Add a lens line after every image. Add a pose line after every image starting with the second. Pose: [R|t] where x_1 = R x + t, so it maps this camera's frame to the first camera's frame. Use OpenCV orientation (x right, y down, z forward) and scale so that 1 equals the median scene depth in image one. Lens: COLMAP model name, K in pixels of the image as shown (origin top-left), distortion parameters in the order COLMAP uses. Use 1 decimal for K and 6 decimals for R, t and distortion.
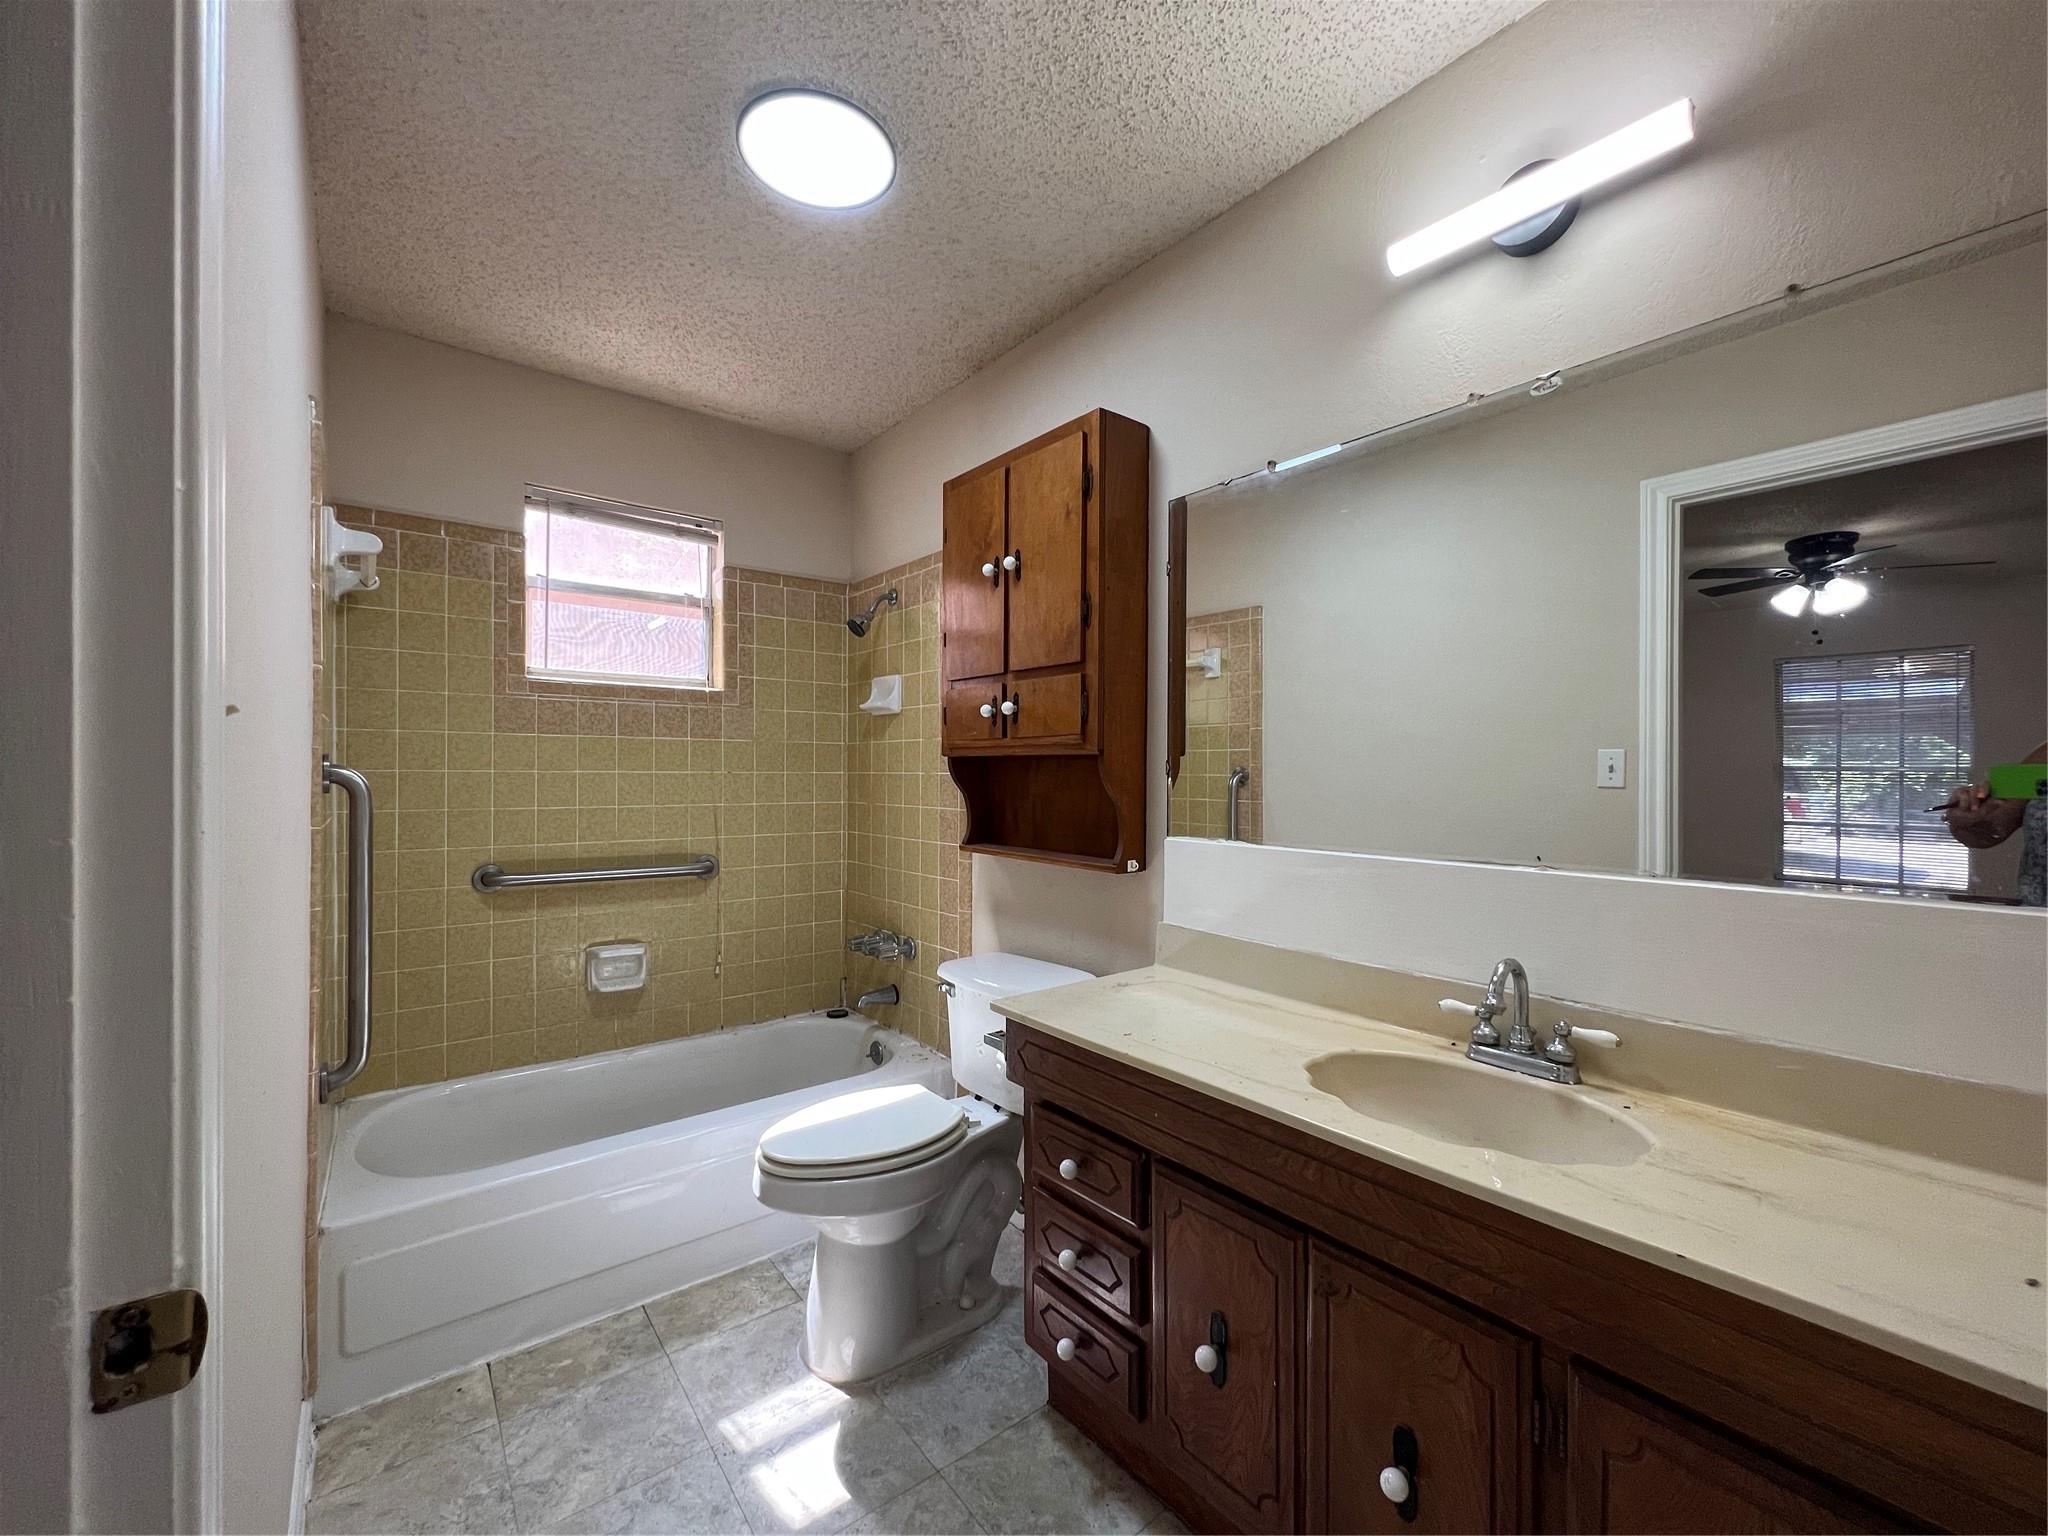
lens RADIAL K [[827.2, 0, 1028.4], [0, 827.2, 770.0], [0, 0, 1]] dist [-0.002458, 0.000856]
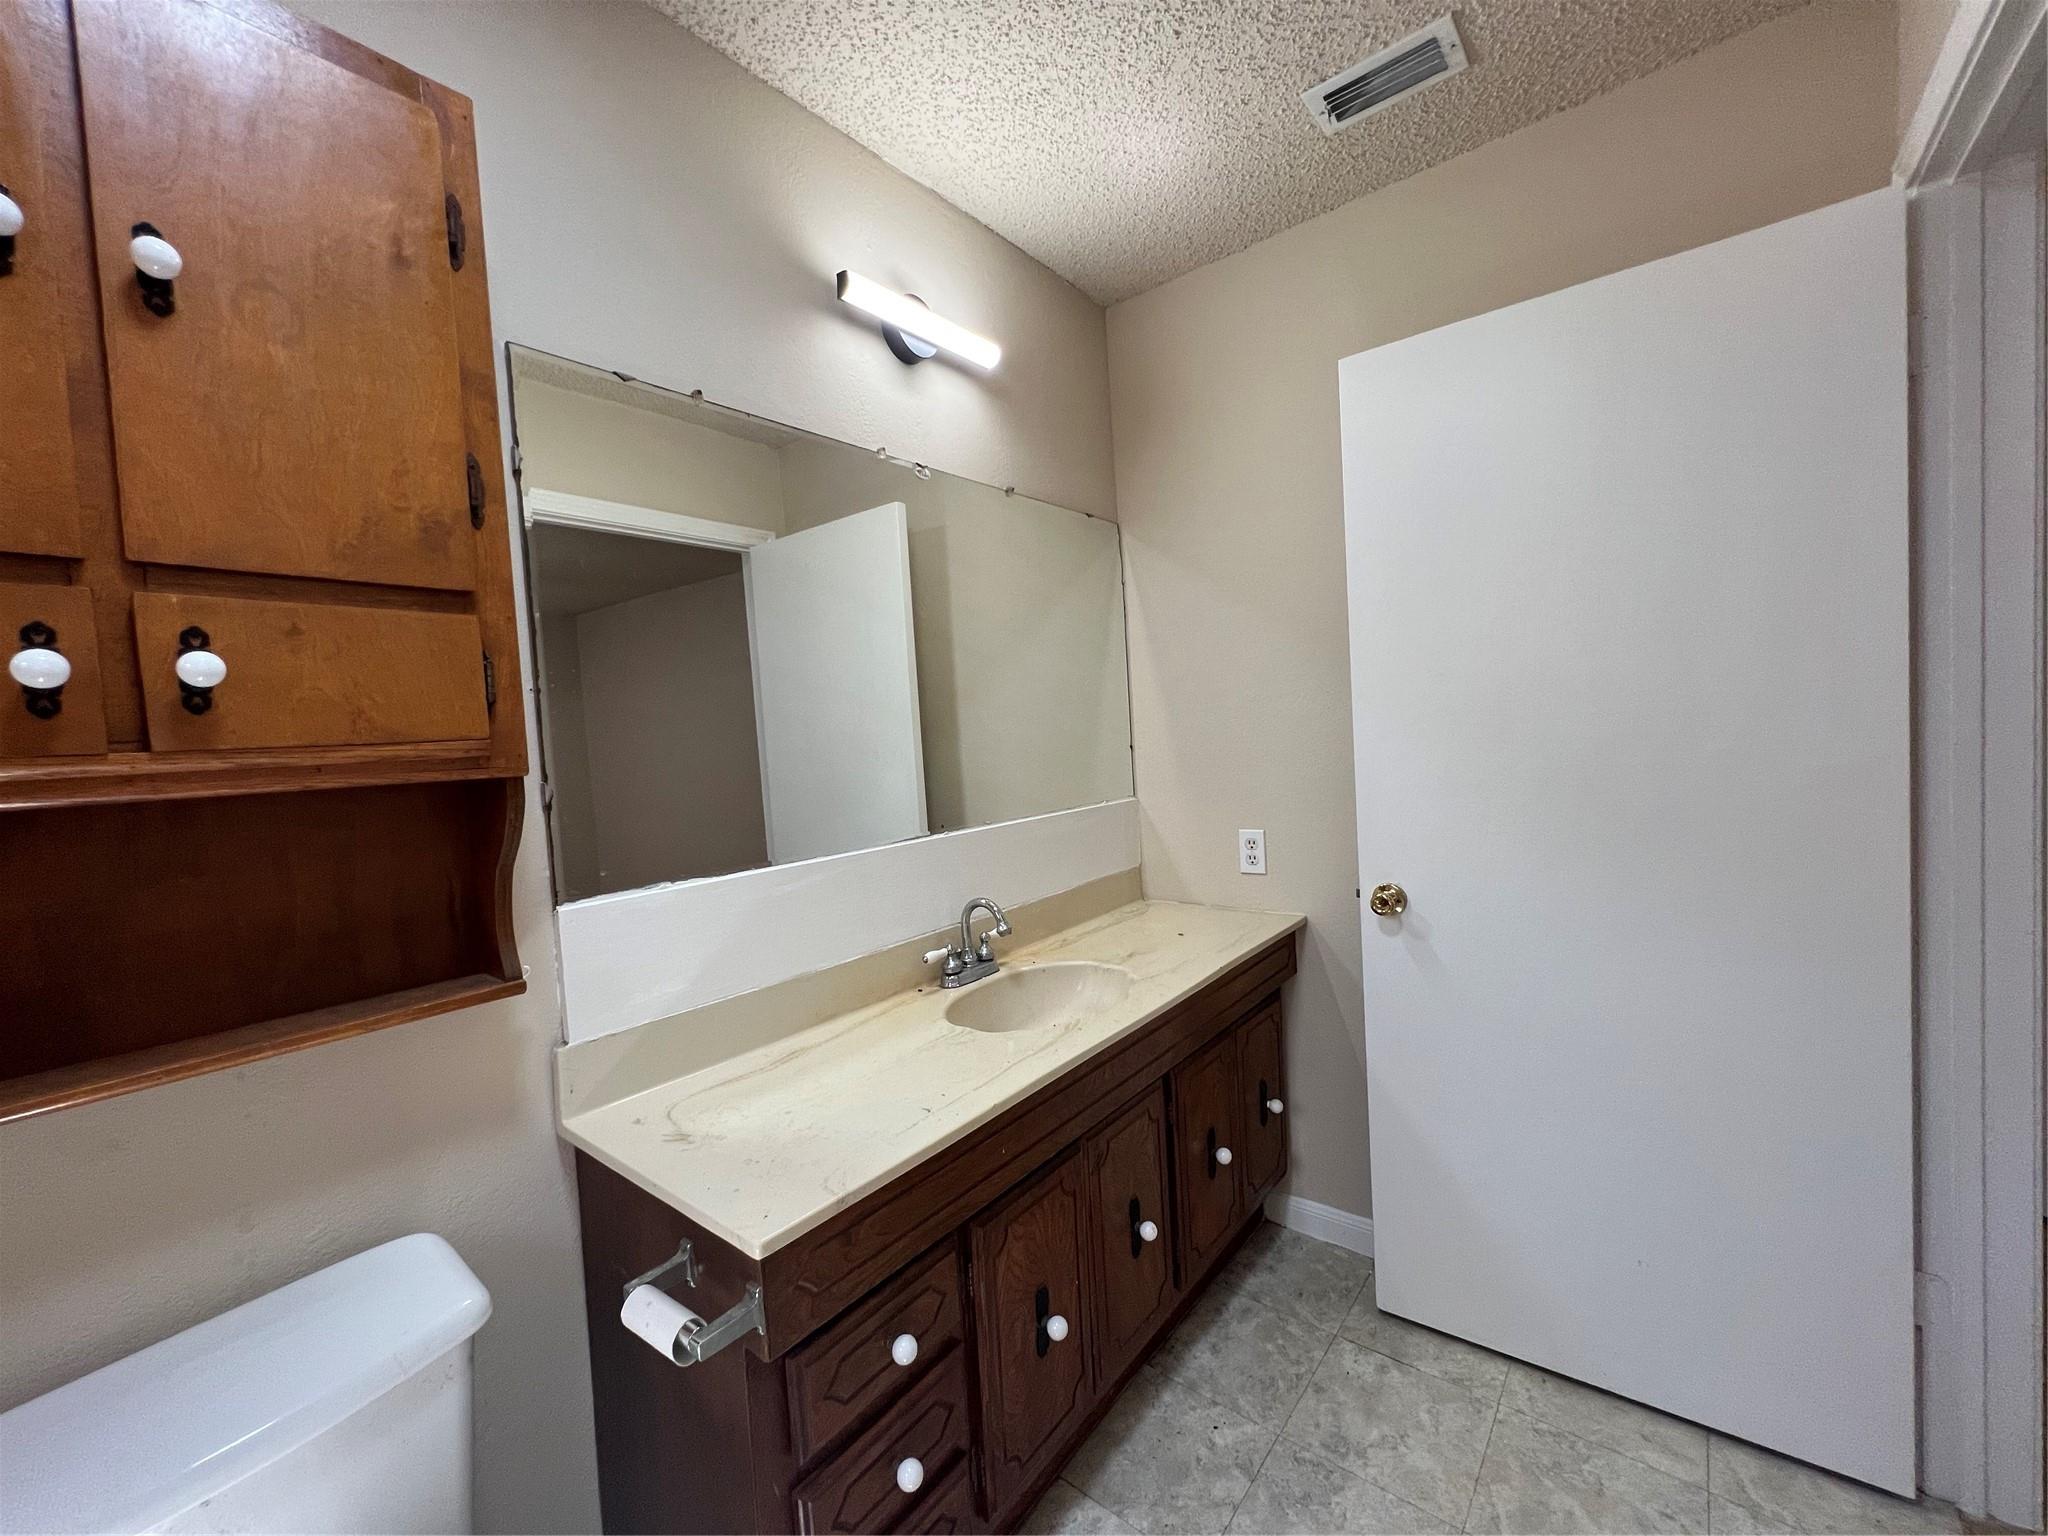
lens RADIAL K [[835.7, 0, 1017.2], [0, 835.7, 770.5], [0, 0, 1]] dist [0.000901, 0.000659]
pose [[-0.223362, -0.041415, 0.973855, -0.536452], [0.050262, 0.997278, 0.053939, -0.037946], [-0.973439, 0.060996, -0.220673, 0.853763]]
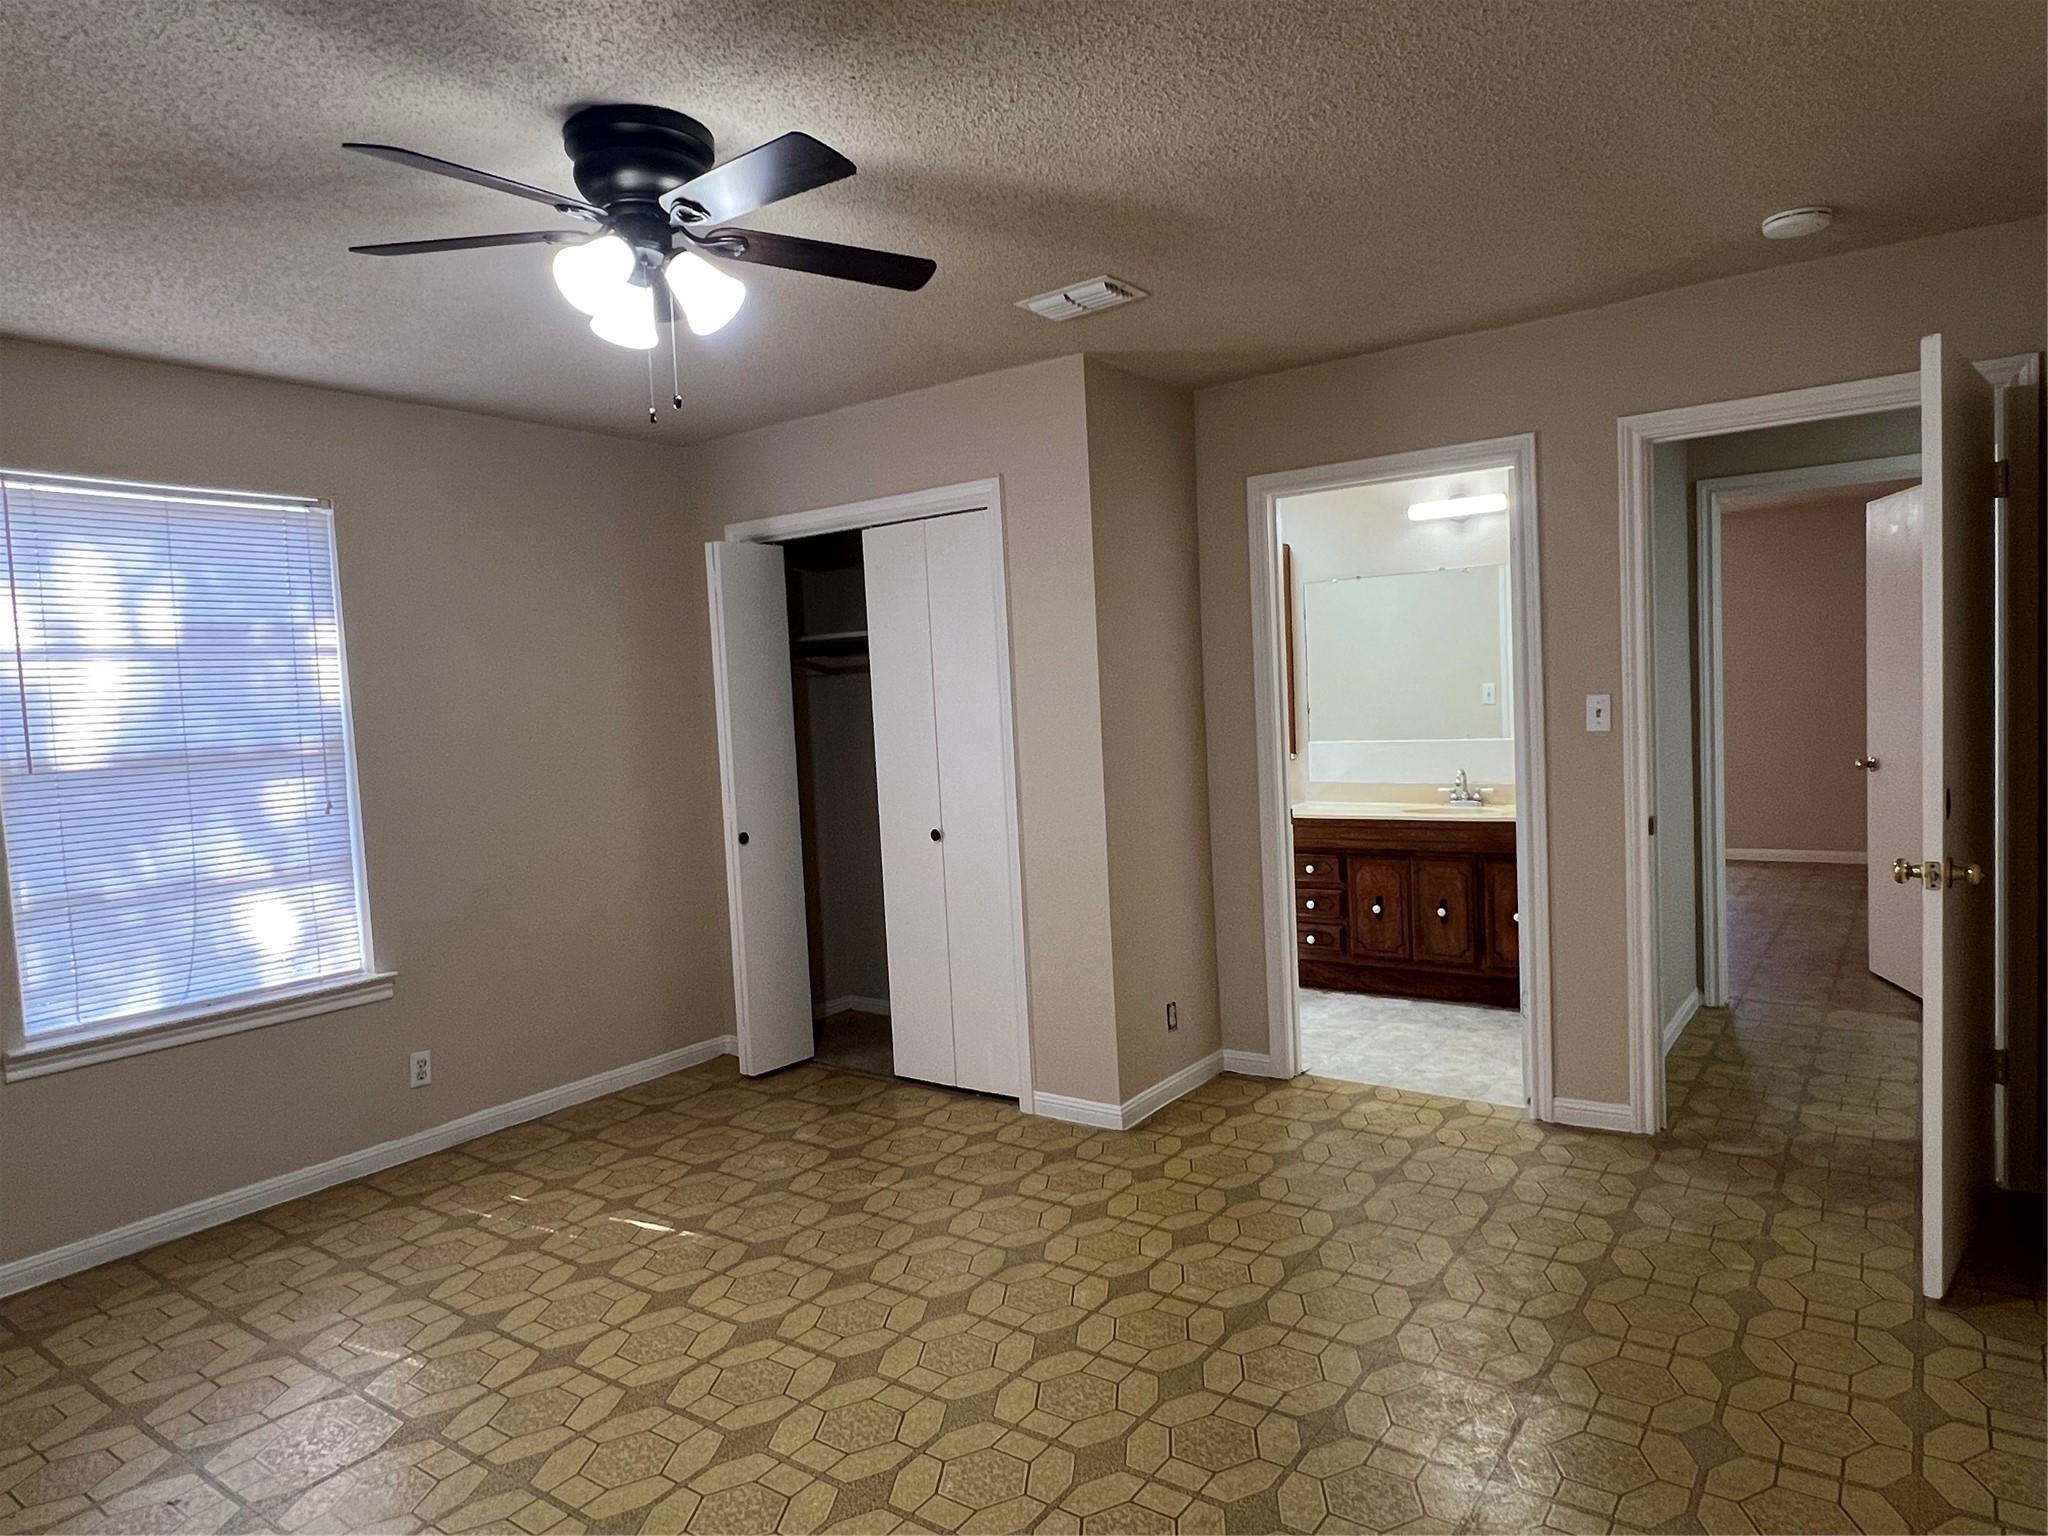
lens RADIAL K [[1247.3, 0, 1034.5], [0, 1247.3, 766.4], [0, 0, 1]] dist [-0.026289, 0.024672]
pose [[0.963822, -0.070261, 0.257119, -1.420591], [0.055591, 0.996407, 0.063898, -0.102028], [-0.260684, -0.047293, 0.964265, -2.020731]]
